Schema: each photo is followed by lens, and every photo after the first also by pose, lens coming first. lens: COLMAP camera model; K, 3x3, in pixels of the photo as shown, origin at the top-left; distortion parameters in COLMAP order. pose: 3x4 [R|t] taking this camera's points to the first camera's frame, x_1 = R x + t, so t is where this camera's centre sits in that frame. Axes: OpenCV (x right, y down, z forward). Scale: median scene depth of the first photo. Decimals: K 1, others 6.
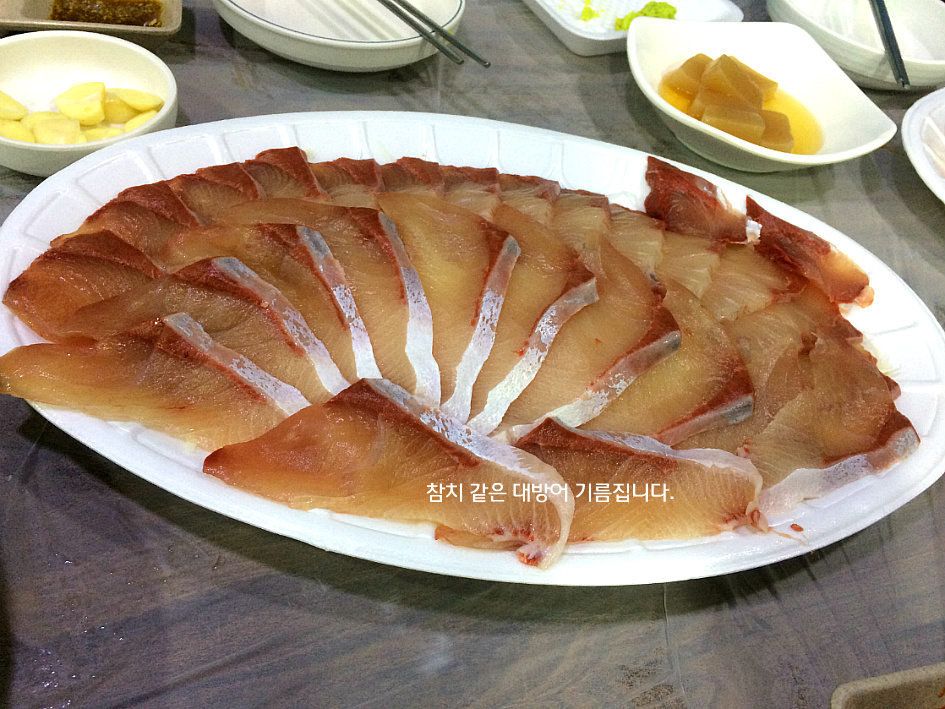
lens RADIAL K [[841.3, 0, 472.5], [0, 841.3, 354.5], [0, 0, 1]] dist [0.031170, -0.019829]
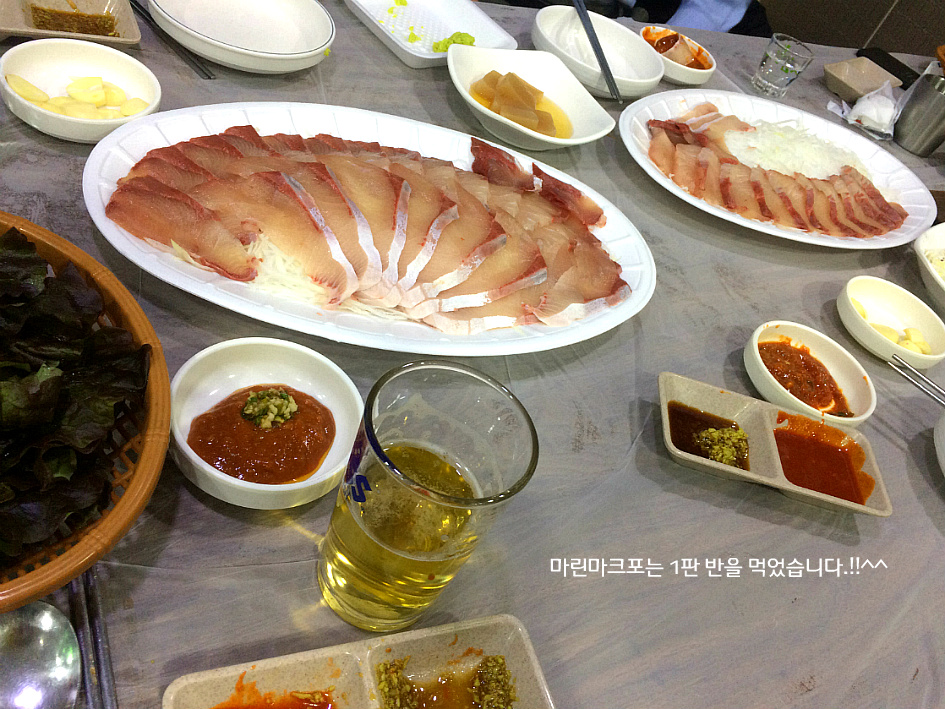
lens RADIAL K [[841.3, 0, 472.5], [0, 841.3, 354.5], [0, 0, 1]] dist [0.031170, -0.019829]
pose [[0.962227, -0.051672, 0.267302, -0.268281], [0.050031, 0.998664, 0.012949, 0.173767], [-0.267613, 0.000914, 0.963526, -0.595910]]
